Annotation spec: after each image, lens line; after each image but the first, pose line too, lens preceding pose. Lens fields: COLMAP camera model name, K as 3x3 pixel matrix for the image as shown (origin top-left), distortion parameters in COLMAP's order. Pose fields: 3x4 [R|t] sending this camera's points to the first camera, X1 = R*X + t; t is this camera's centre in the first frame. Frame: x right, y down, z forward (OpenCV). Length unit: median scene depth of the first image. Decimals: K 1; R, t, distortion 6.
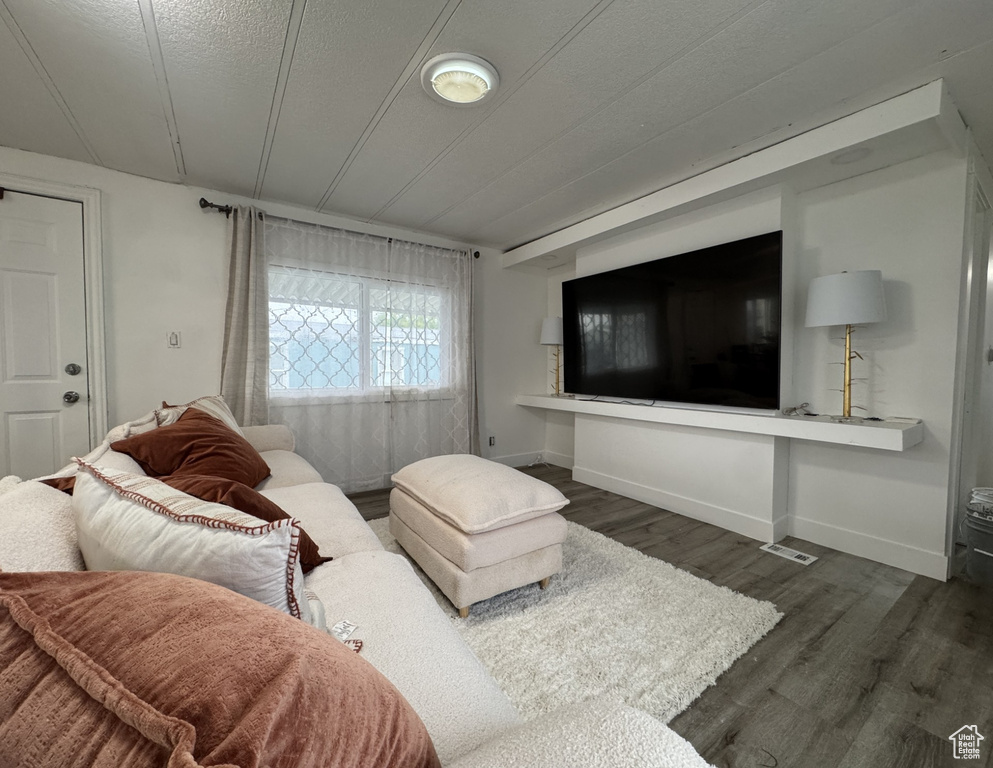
lens RADIAL K [[410.7, 0, 498.3], [0, 410.7, 383.8], [0, 0, 1]] dist [-0.003647, -0.000105]
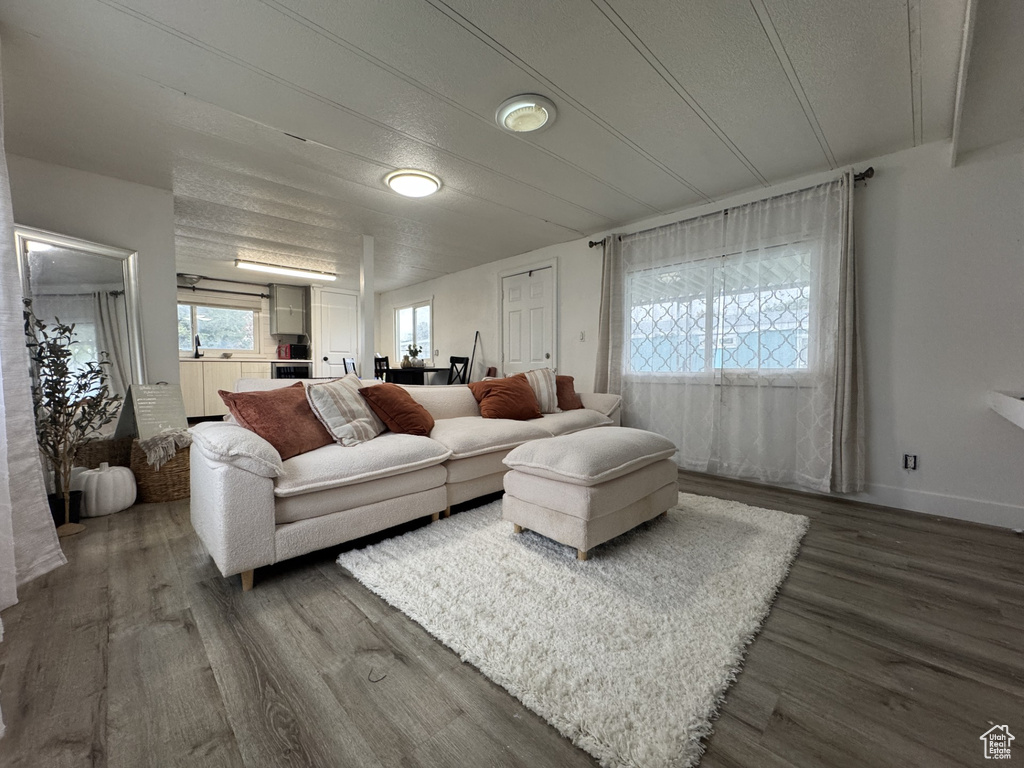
lens RADIAL K [[406.8, 0, 516.0], [0, 406.8, 383.7], [0, 0, 1]] dist [-0.001944, -0.000142]
pose [[0.176107, 0.036897, -0.983679, 0.608013], [-0.035650, 0.998881, 0.031085, 0.031124], [0.983725, 0.029594, 0.177225, 0.396708]]
